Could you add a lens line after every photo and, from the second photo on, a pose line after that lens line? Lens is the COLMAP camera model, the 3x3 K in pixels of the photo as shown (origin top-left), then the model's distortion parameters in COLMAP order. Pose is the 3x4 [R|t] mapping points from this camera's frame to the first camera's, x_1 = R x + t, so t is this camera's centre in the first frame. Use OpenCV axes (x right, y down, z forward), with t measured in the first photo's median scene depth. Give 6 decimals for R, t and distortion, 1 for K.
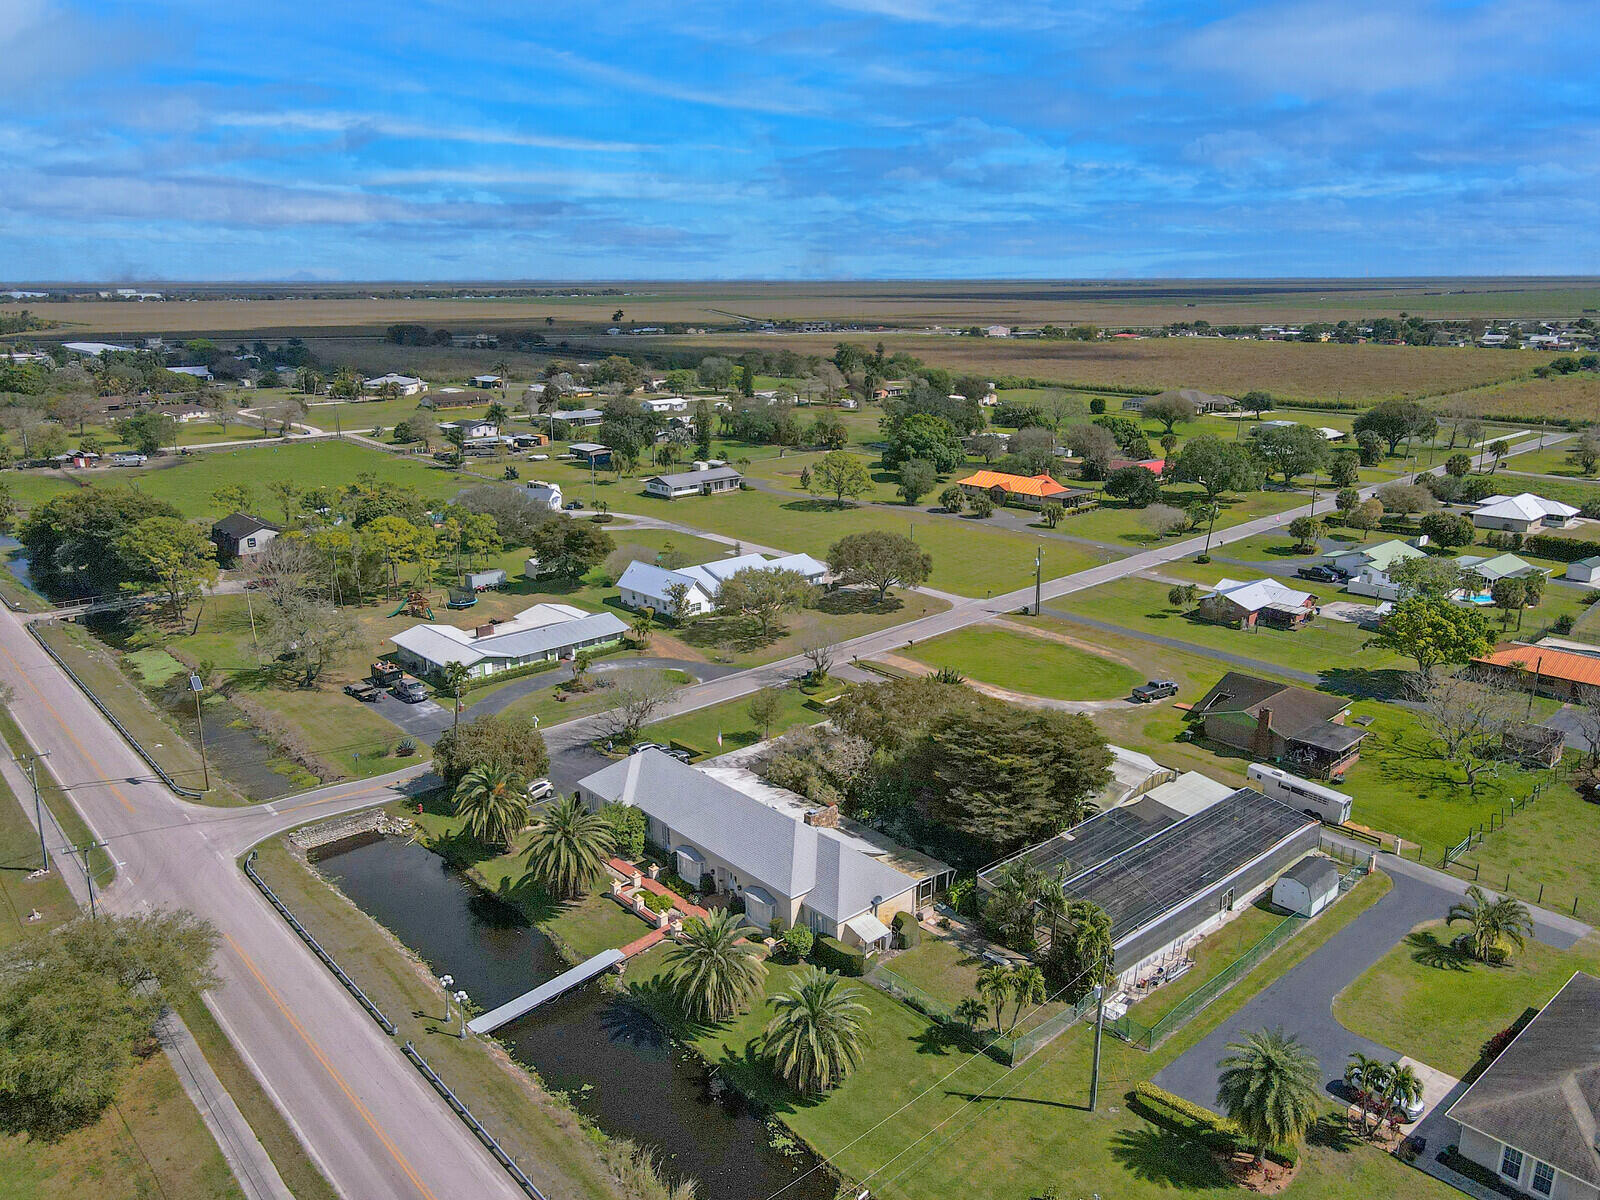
lens RADIAL K [[1174.2, 0, 789.8], [0, 1174.2, 579.7], [0, 0, 1]] dist [0.003272, 0.010440]
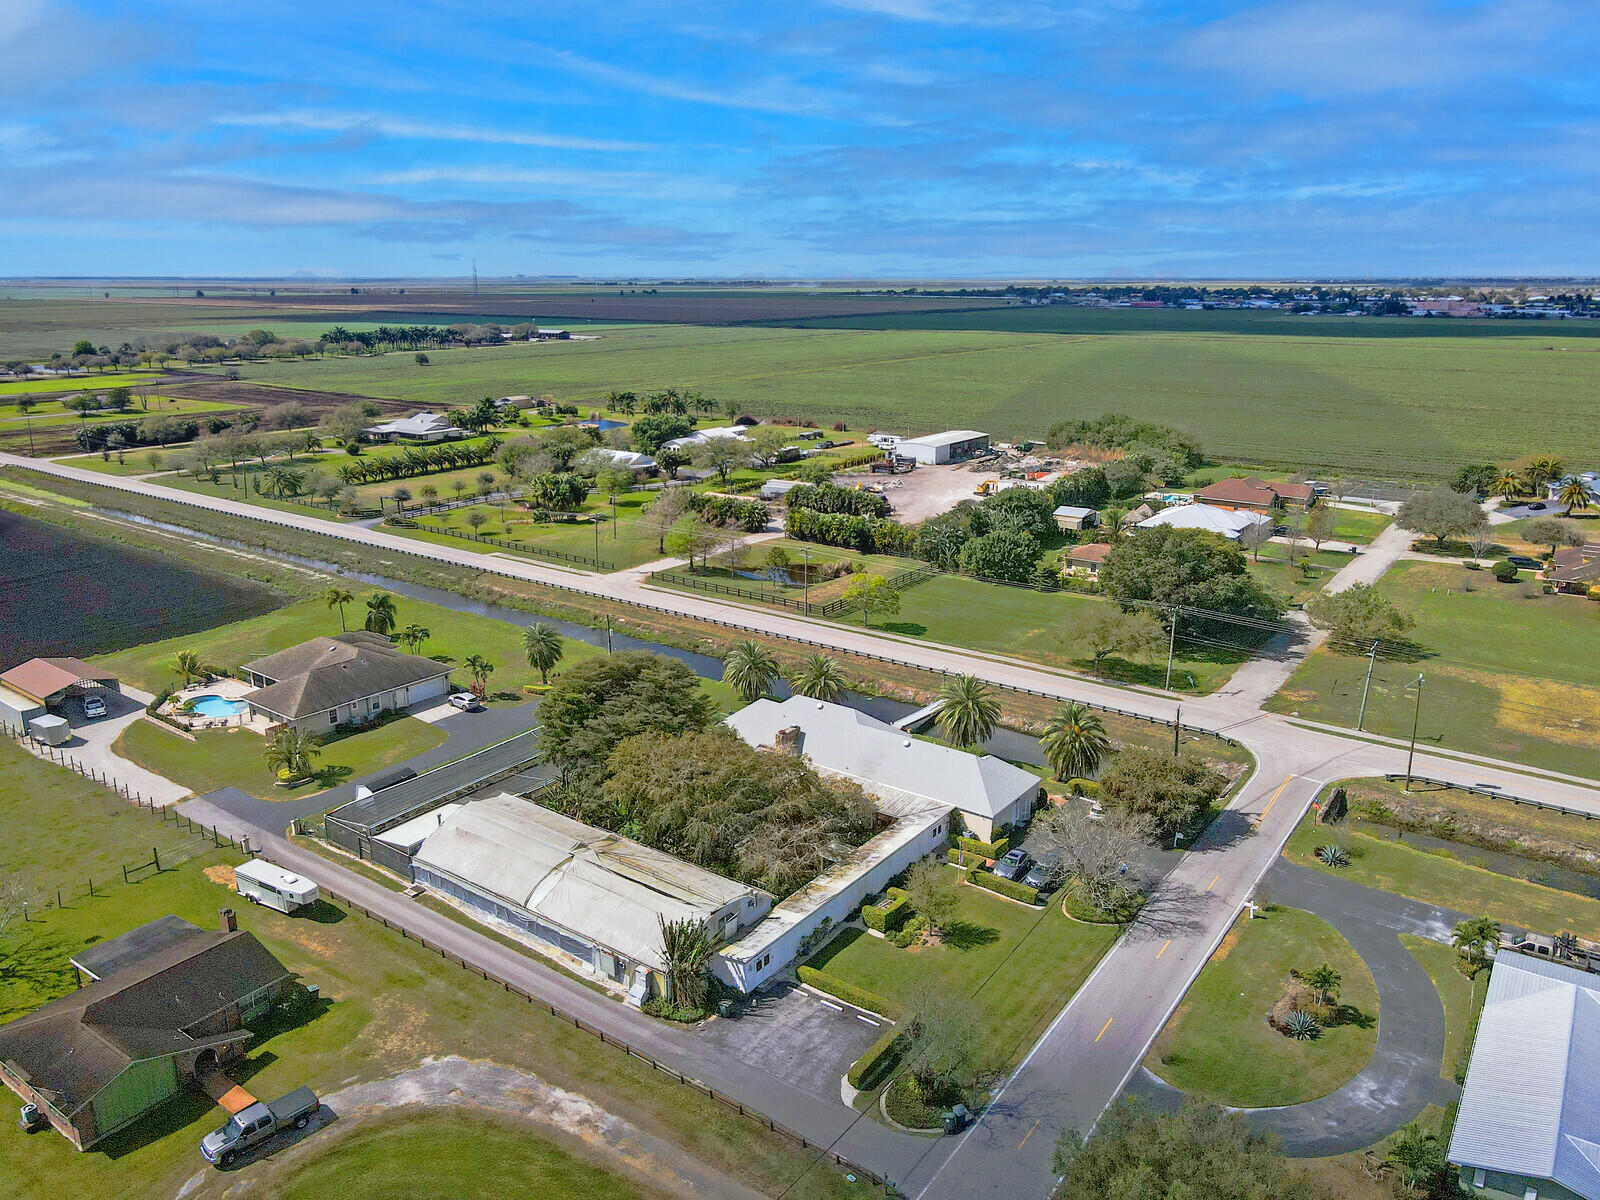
lens RADIAL K [[1171.0, 0, 800.0], [0, 1171.0, 600.0], [0, 0, 1]] dist [0.000580, 0.020478]
pose [[-0.977055, 0.060614, -0.204182, 0.154003], [-0.050496, 0.865397, 0.498535, -0.319369], [0.206917, 0.497406, -0.842480, 1.215495]]
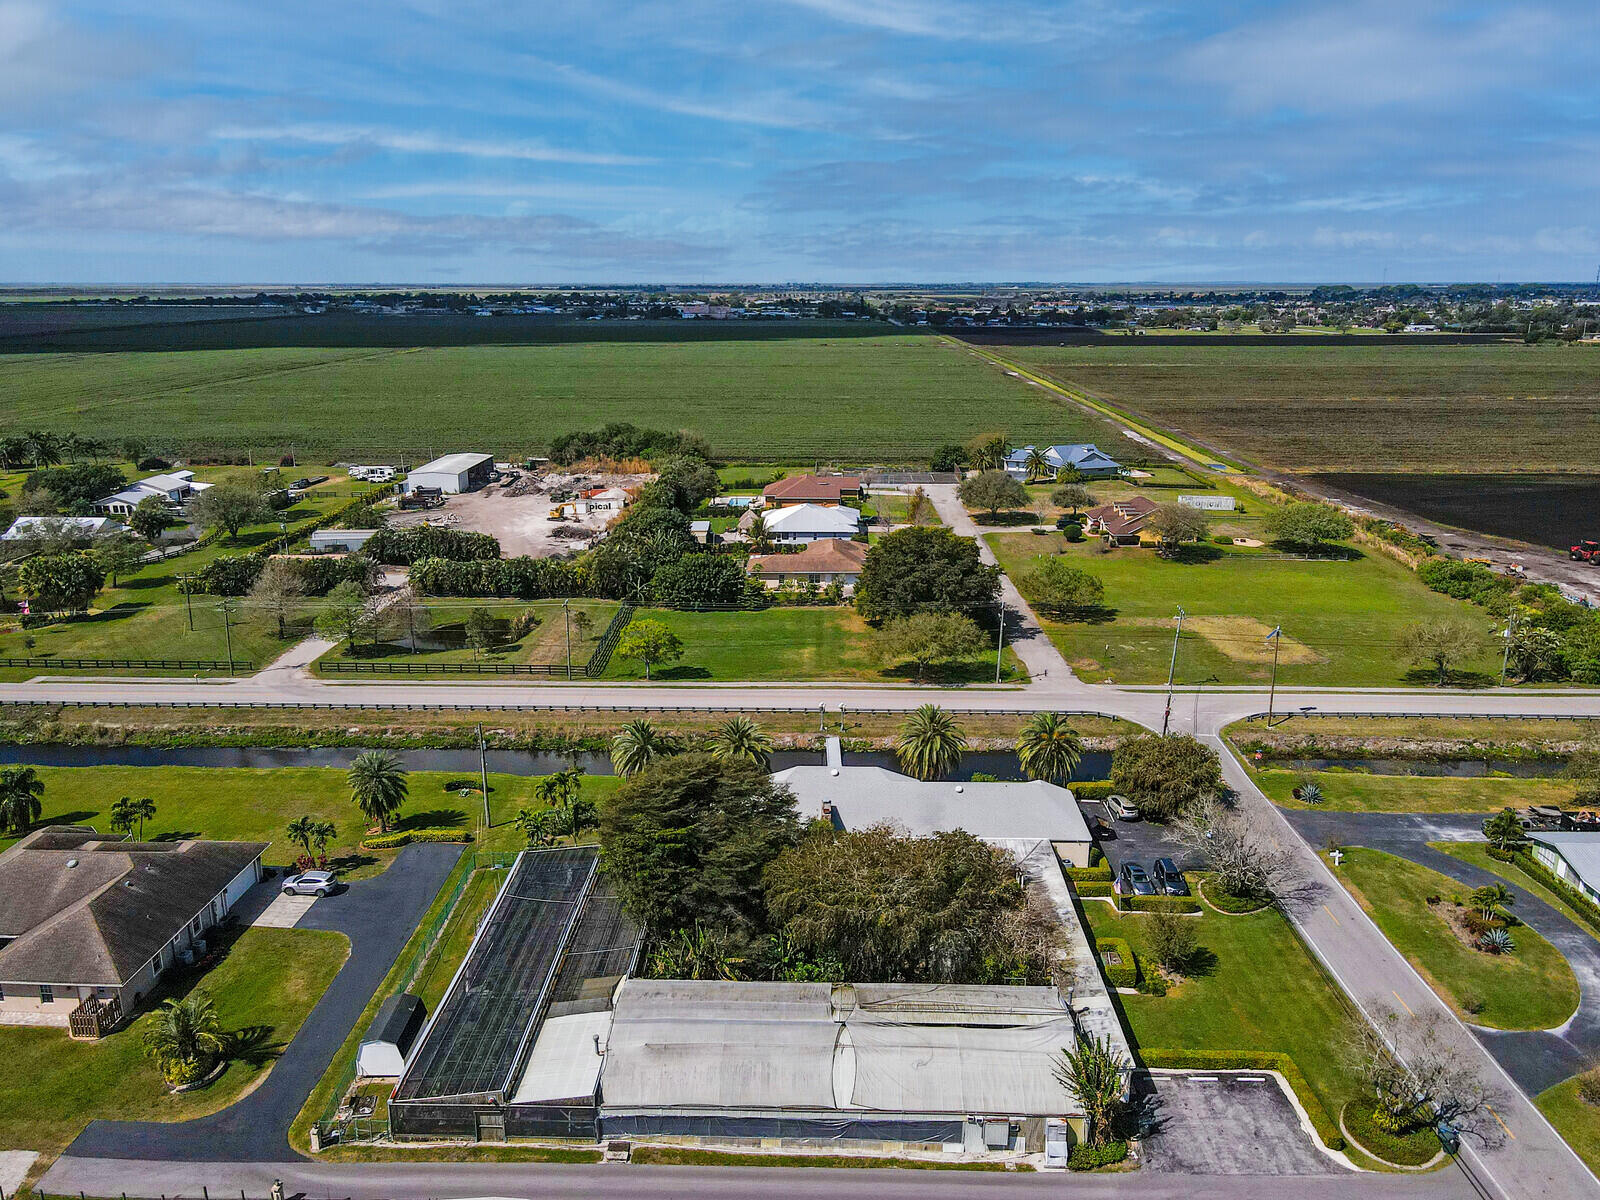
lens RADIAL K [[1178.4, 0, 799.1], [0, 1178.4, 576.1], [0, 0, 1]] dist [0.010244, 0.009108]
pose [[-0.680698, 0.183026, -0.709332, 0.469855], [-0.181796, 0.895792, 0.405595, -0.257185], [0.709648, 0.405041, -0.576490, 0.945350]]
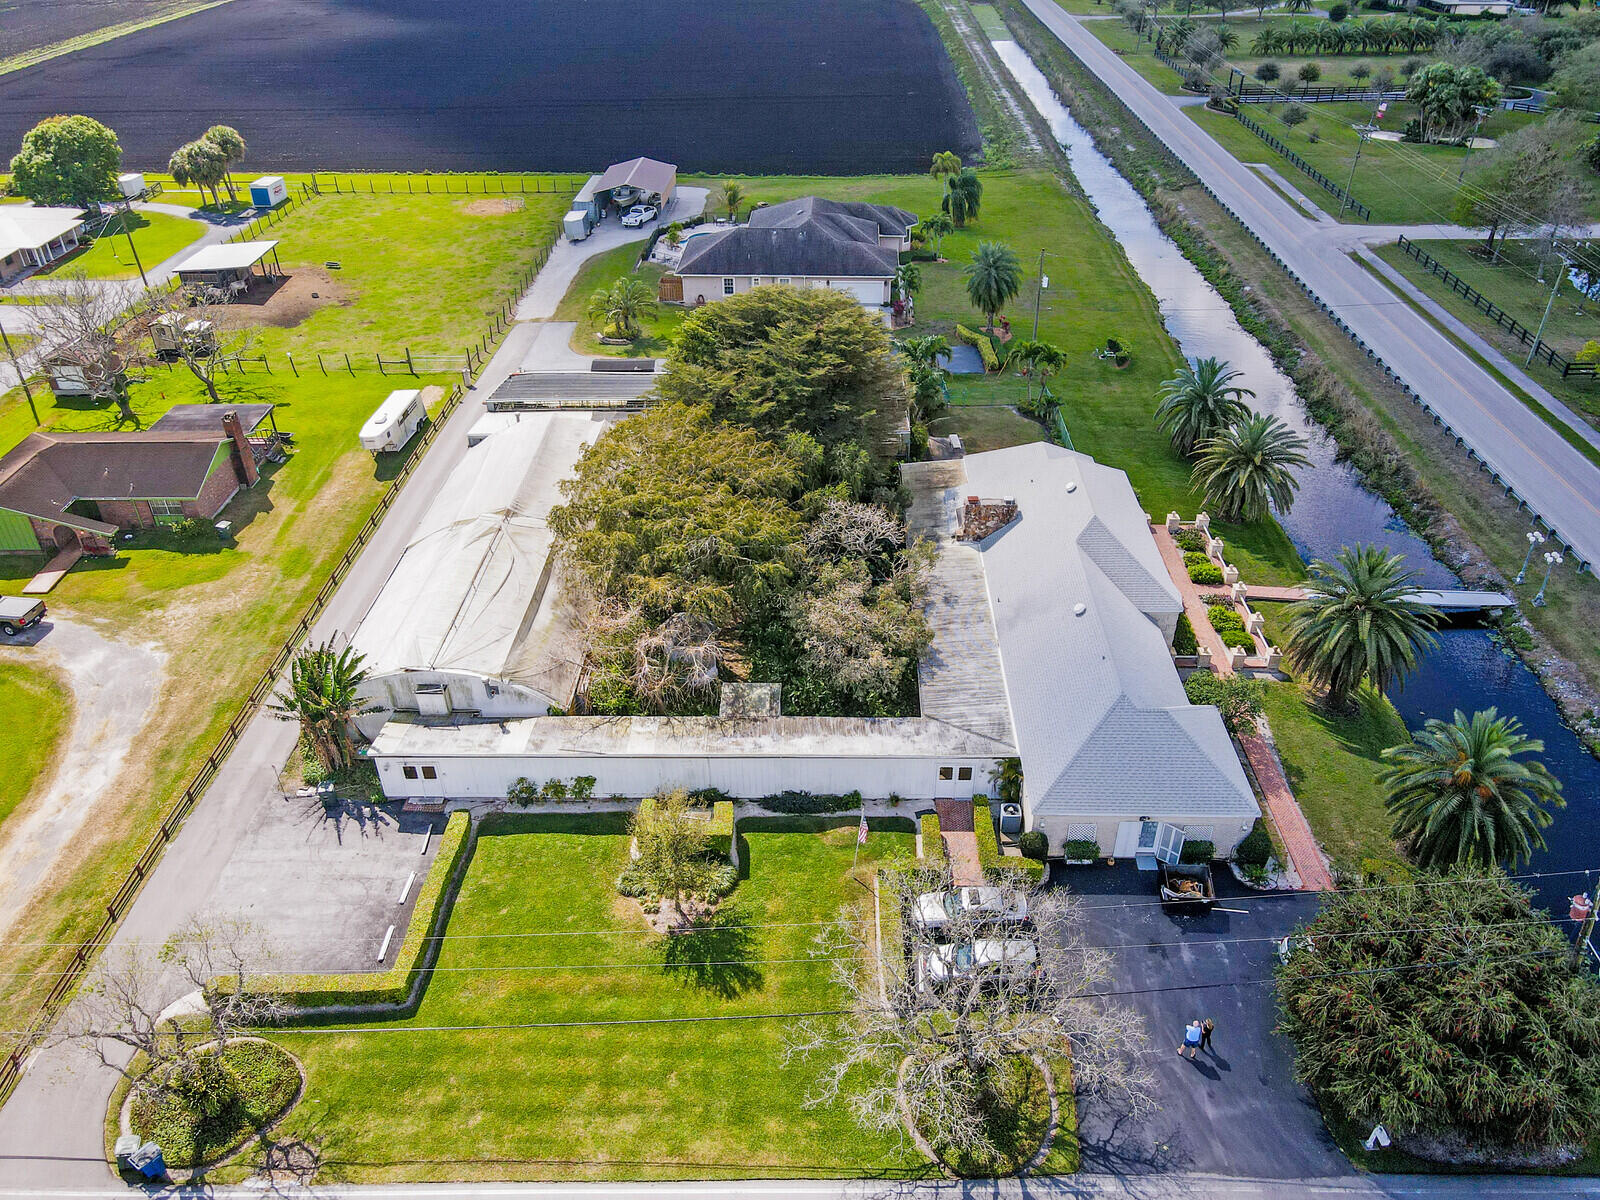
lens RADIAL K [[1171.0, 0, 800.0], [0, 1171.0, 600.0], [0, 0, 1]] dist [0.000580, 0.020478]
pose [[-0.739692, -0.369027, 0.562738, -0.191334], [0.175193, 0.701796, 0.690500, -0.163450], [-0.649741, 0.609345, -0.454462, 0.894473]]
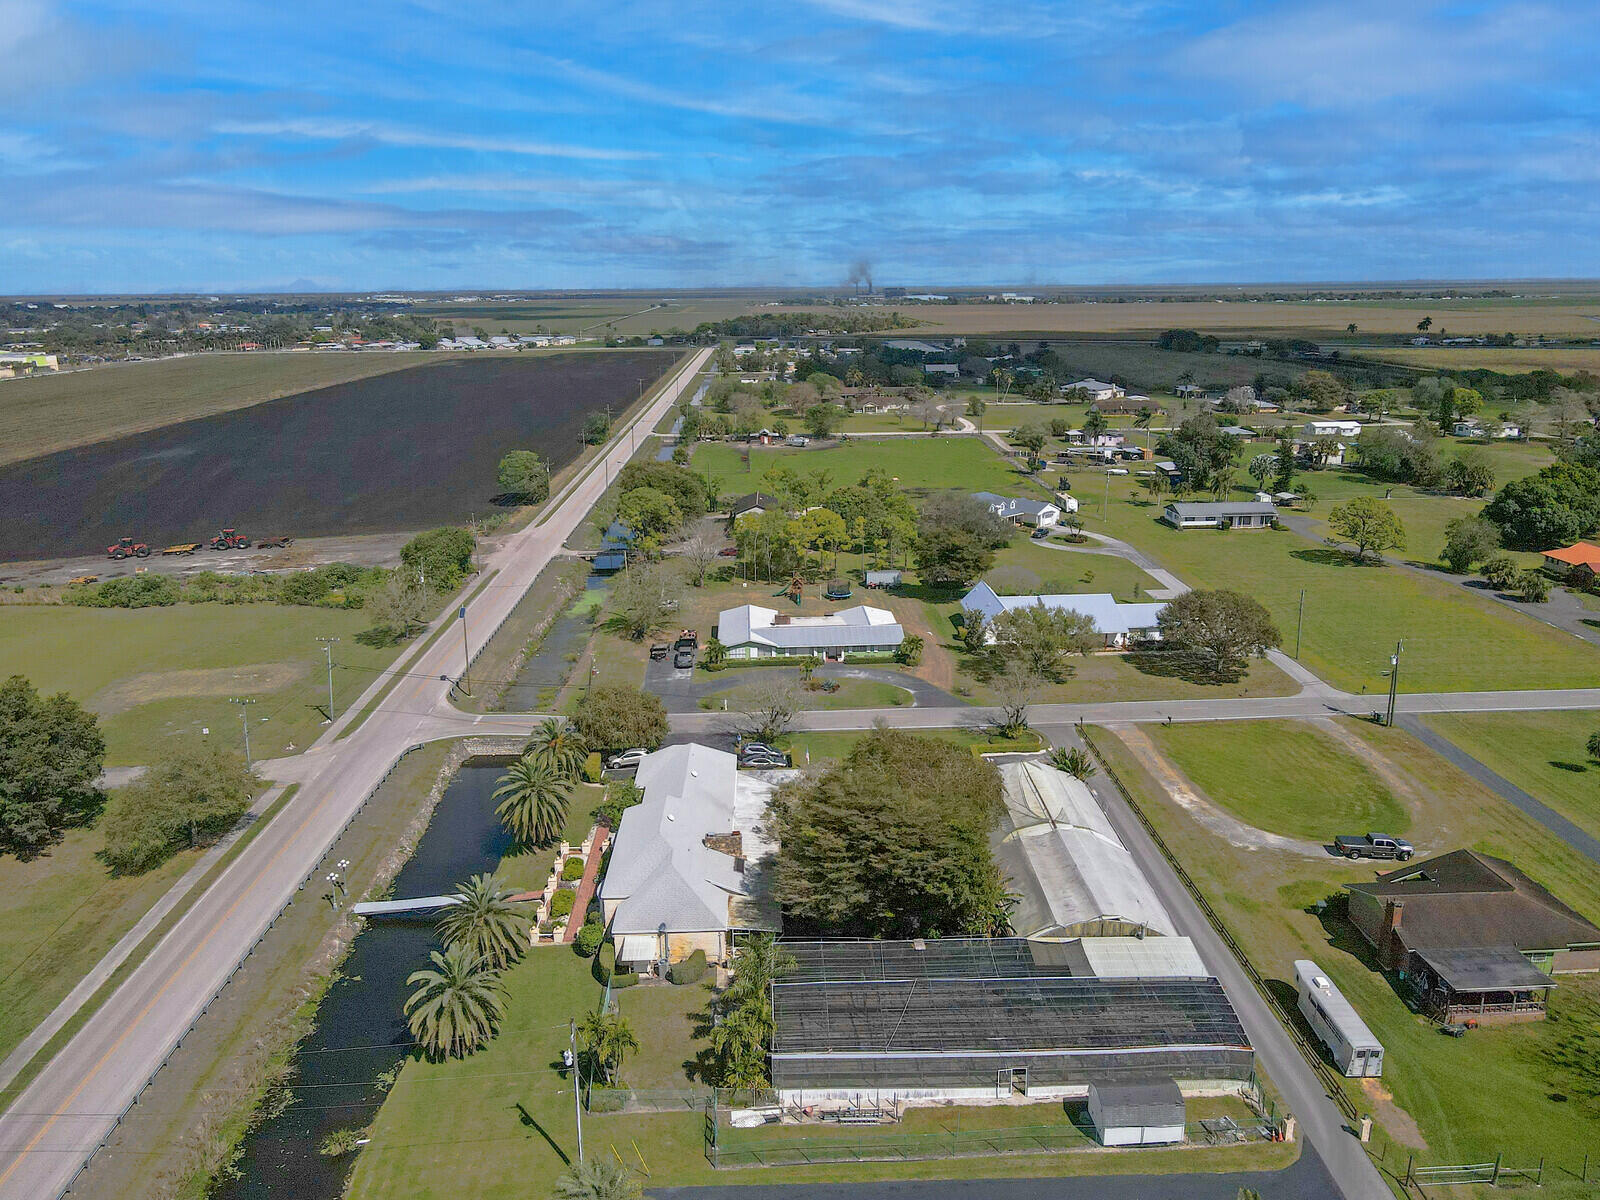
lens RADIAL K [[1178.4, 0, 799.1], [0, 1178.4, 576.1], [0, 0, 1]] dist [0.010244, 0.009108]
pose [[0.769819, 0.149668, -0.620466, 0.420162], [-0.153093, 0.987038, 0.048149, -0.051063], [0.619630, 0.057923, 0.782754, 0.146918]]
